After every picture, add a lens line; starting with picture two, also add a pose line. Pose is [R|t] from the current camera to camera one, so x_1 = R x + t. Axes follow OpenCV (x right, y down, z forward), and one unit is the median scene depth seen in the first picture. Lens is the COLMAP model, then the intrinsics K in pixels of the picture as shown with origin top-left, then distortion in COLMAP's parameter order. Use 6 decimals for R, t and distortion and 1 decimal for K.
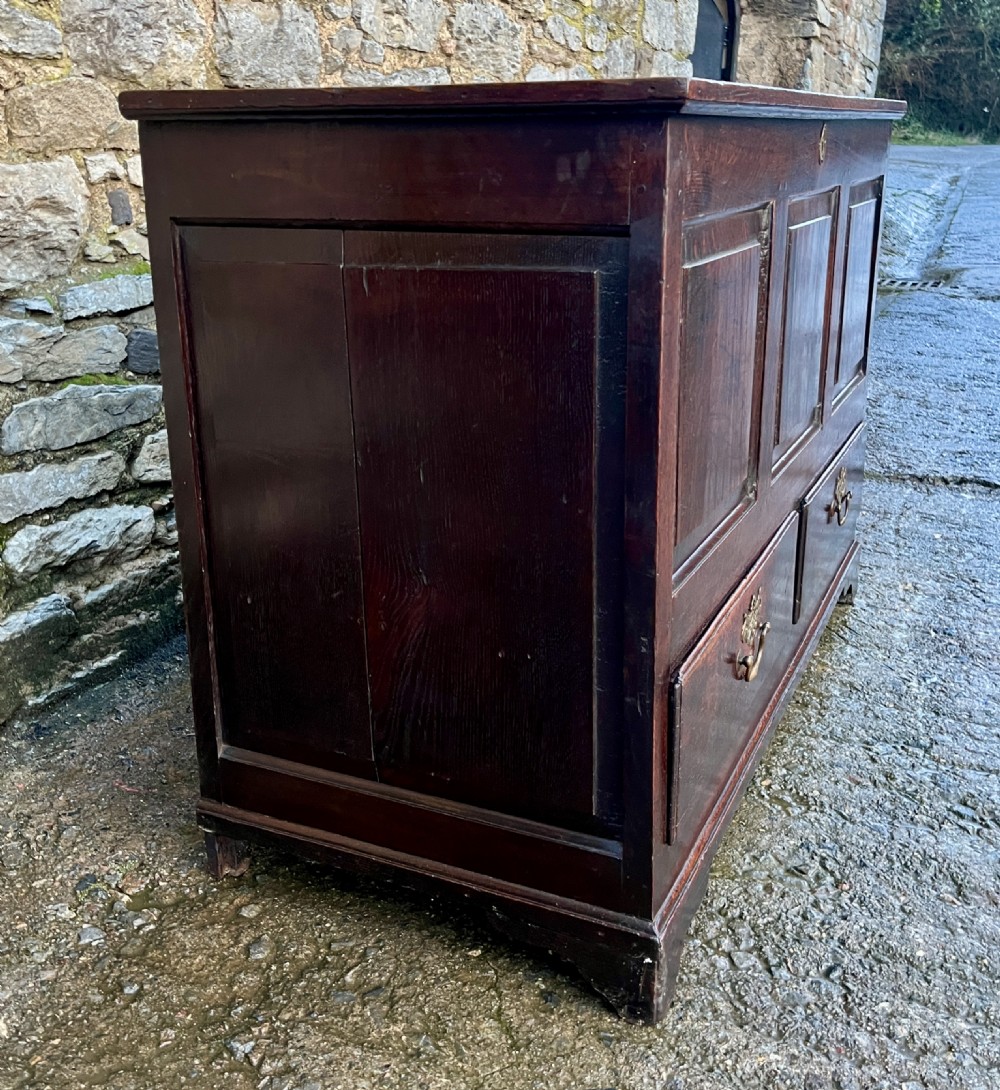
lens RADIAL K [[1210.0, 0, 450.0], [0, 1210.0, 487.0], [0, 0, 1]] dist [0.027653, 0.000000]
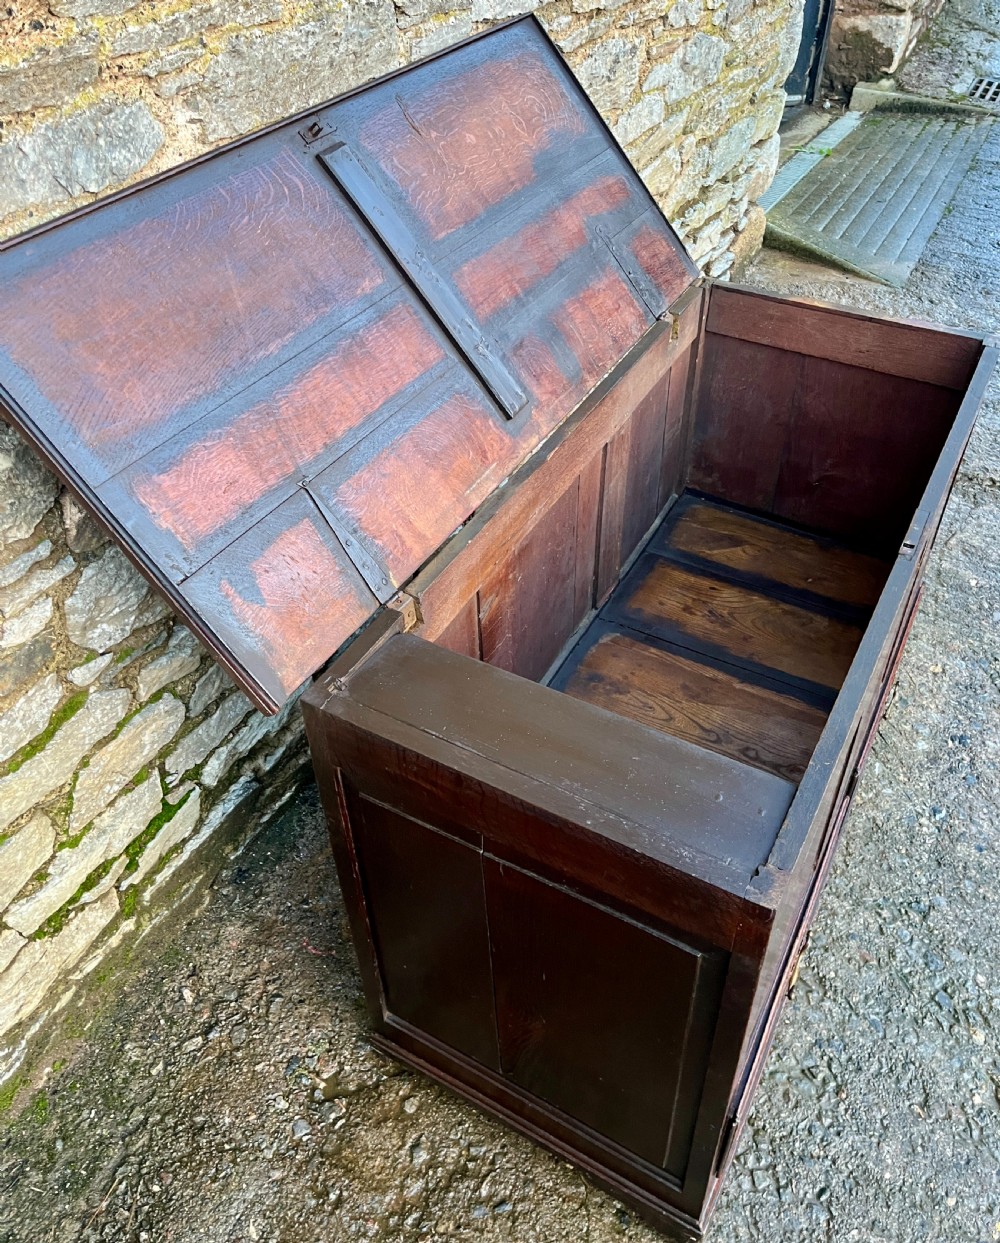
lens RADIAL K [[1007.6, 0, 495.2], [0, 1007.6, 574.7], [0, 0, 1]] dist [0.101466, -0.145822]
pose [[0.999033, 0.022740, -0.037624, -0.032248], [-0.005612, 0.914794, 0.403883, -0.604082], [0.043602, -0.403281, 0.914037, 0.149426]]
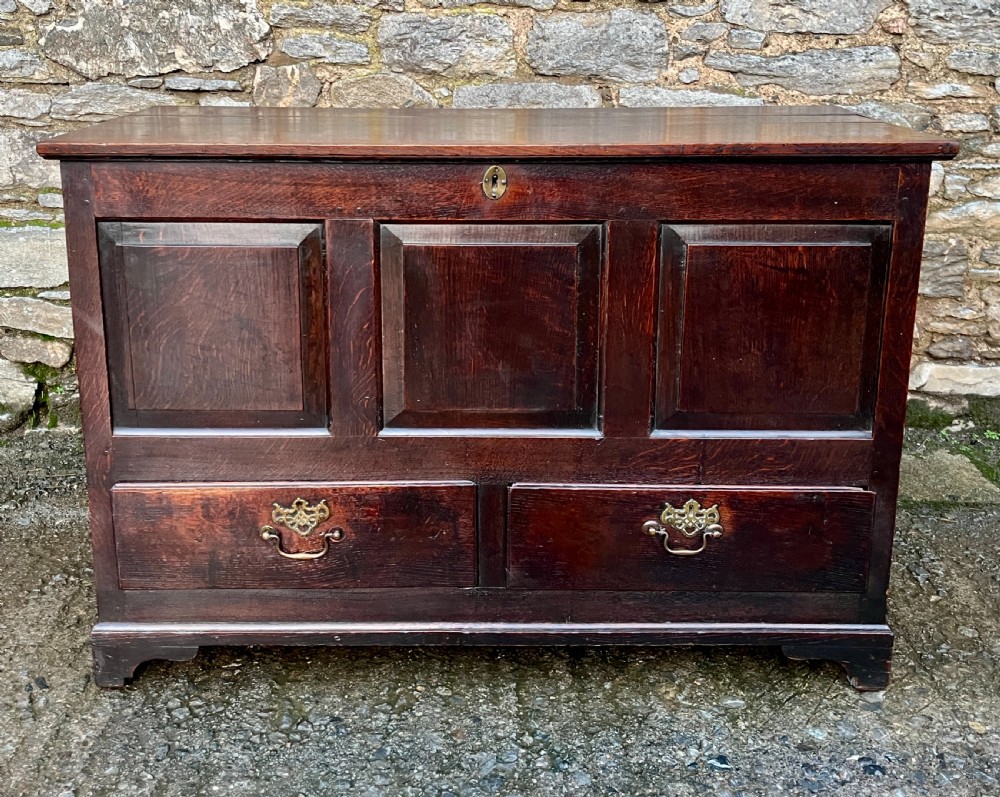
lens RADIAL K [[1077.1, 0, 467.0], [0, 1077.1, 273.9], [0, 0, 1]] dist [0.034796, 0.000000]
pose [[0.437235, 0.223984, -0.871009, 1.166971], [-0.255008, 0.959618, 0.118759, -0.300646], [0.862437, 0.170188, 0.476696, 0.479127]]
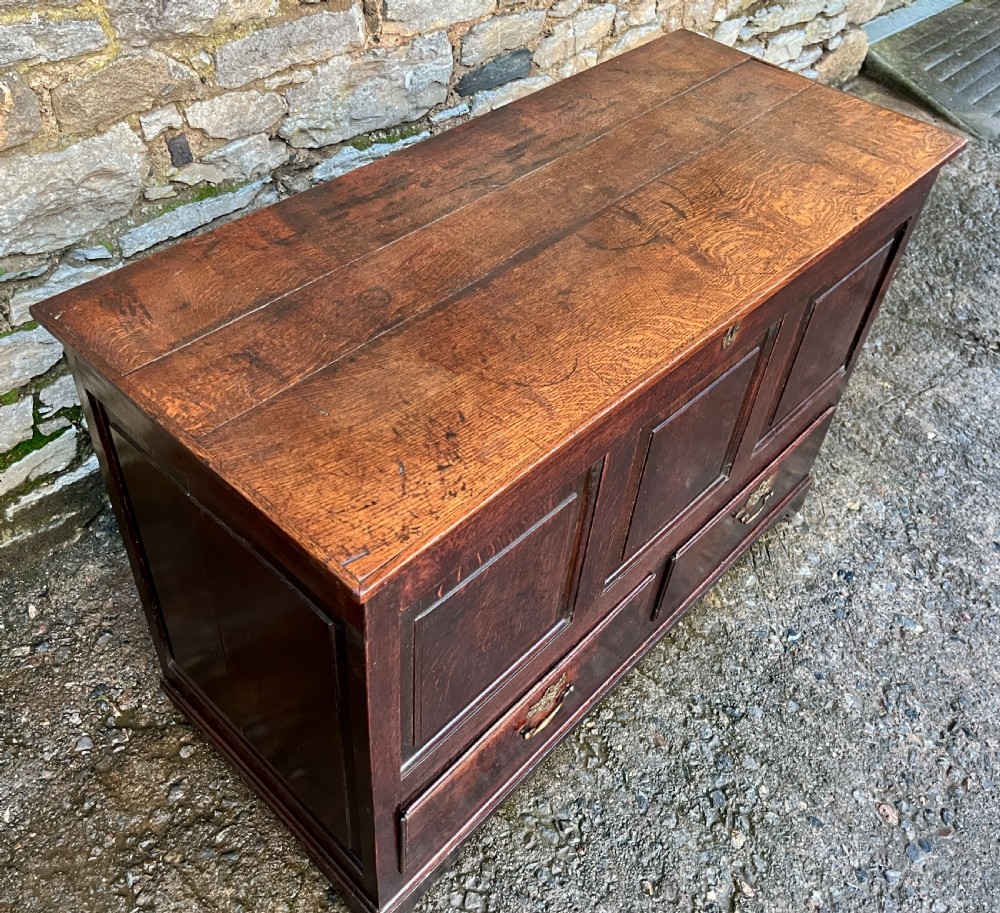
lens RADIAL K [[988.0, 0, 484.1], [0, 988.0, 439.0], [0, 0, 1]] dist [0.032682, 0.000000]
pose [[0.956431, 0.249212, -0.152098, 0.245581], [-0.152614, 0.870864, 0.467232, -0.545694], [0.248896, -0.423663, 0.870954, 0.158341]]
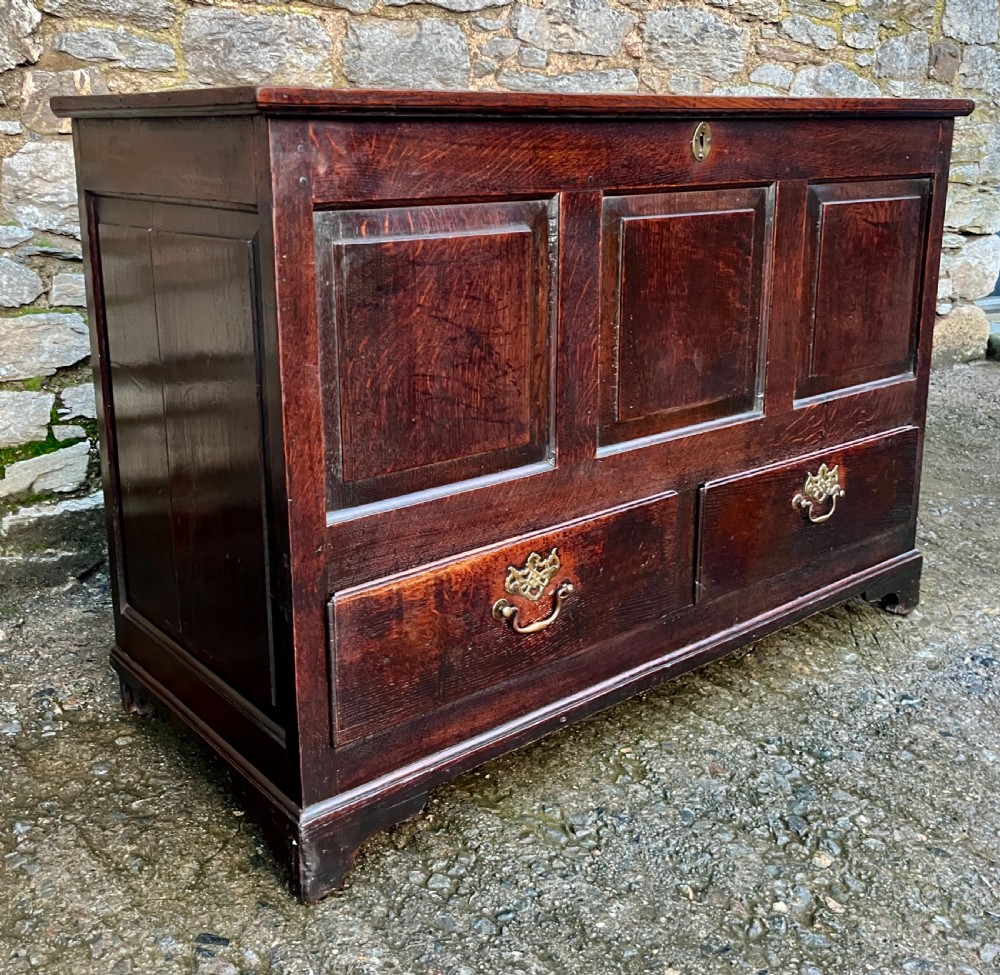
lens RADIAL K [[1131.3, 0, 455.7], [0, 1131.3, 386.1], [0, 0, 1]] dist [0.026822, 0.000000]
pose [[0.904933, 0.099815, -0.413683, 0.518248], [-0.123561, 0.991853, -0.030972, -0.016351], [0.407222, 0.079143, 0.909894, 0.041231]]
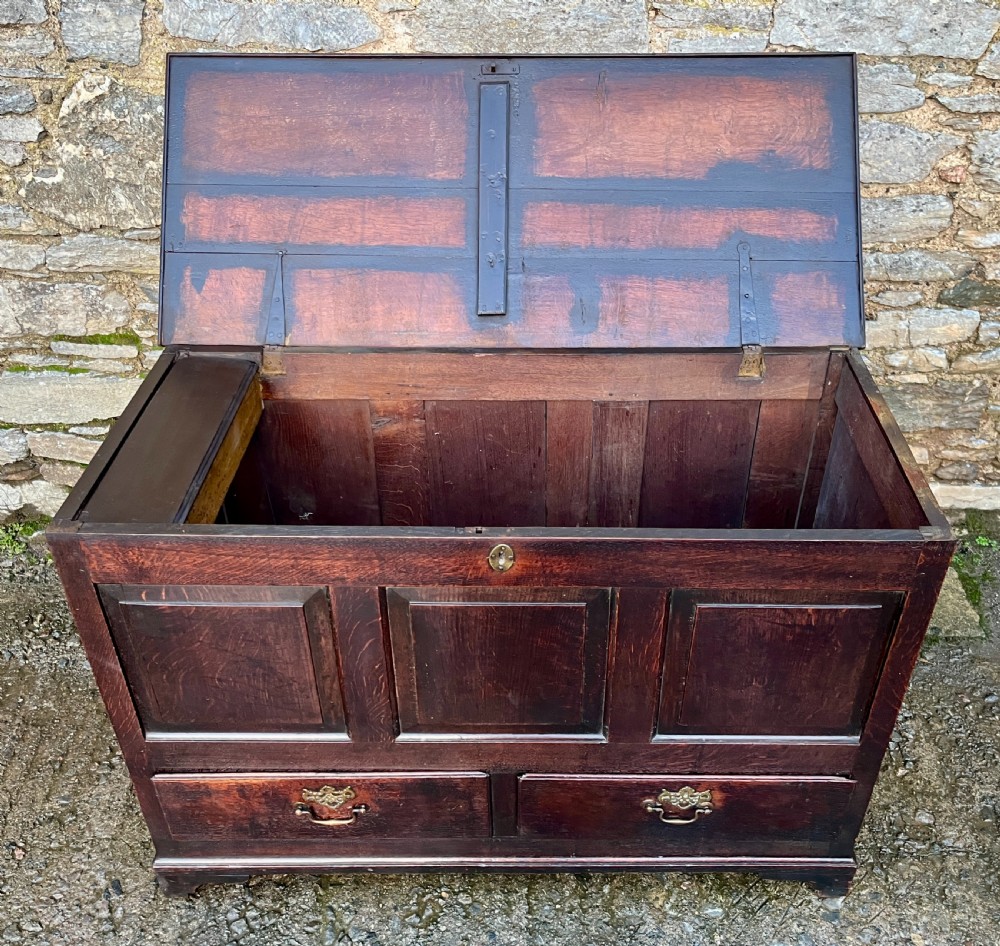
lens RADIAL K [[978.2, 0, 518.9], [0, 978.2, 467.4], [0, 0, 1]] dist [0.029121, 0.000000]
pose [[0.440589, 0.531472, -0.723477, 0.888563], [-0.252773, 0.846753, 0.468097, -0.750927], [0.861387, -0.023363, 0.507412, 0.533693]]
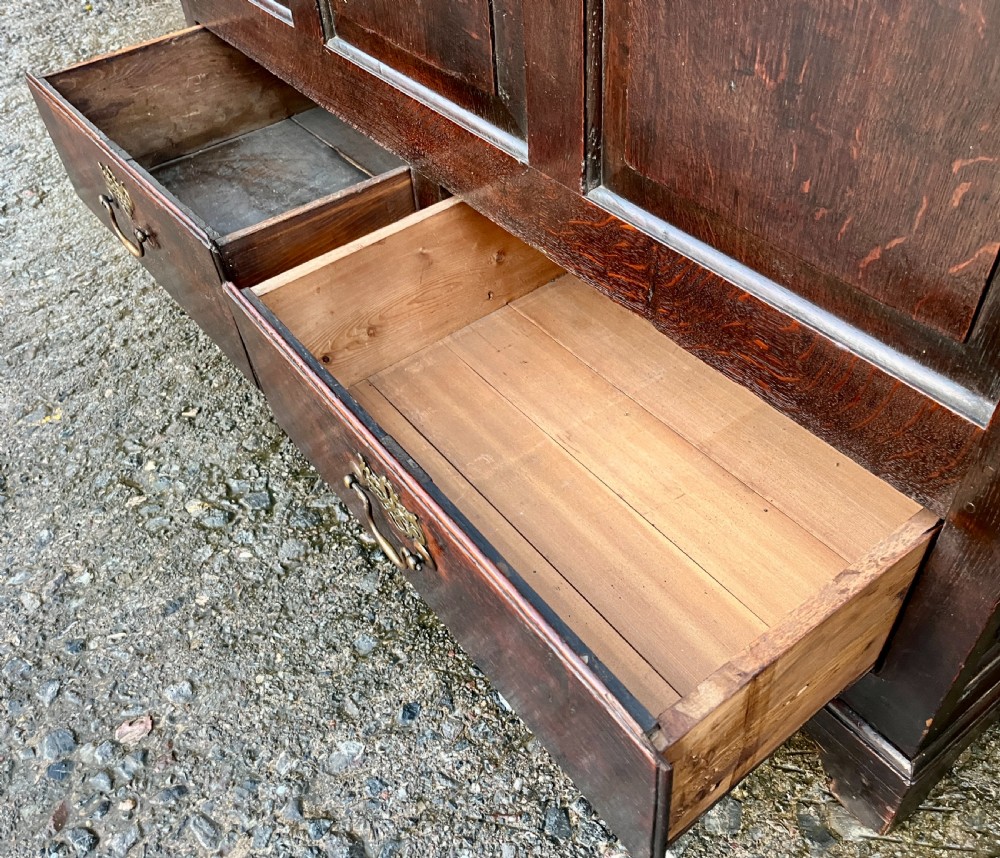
lens RADIAL K [[896.2, 0, 510.9], [0, 896.2, 438.0], [0, 0, 1]] dist [0.031418, -0.023400]
pose [[-0.447364, 0.648488, -0.615897, 0.728954], [-0.193033, 0.602407, 0.774496, -0.330767], [0.873272, 0.465370, -0.144316, 1.248844]]
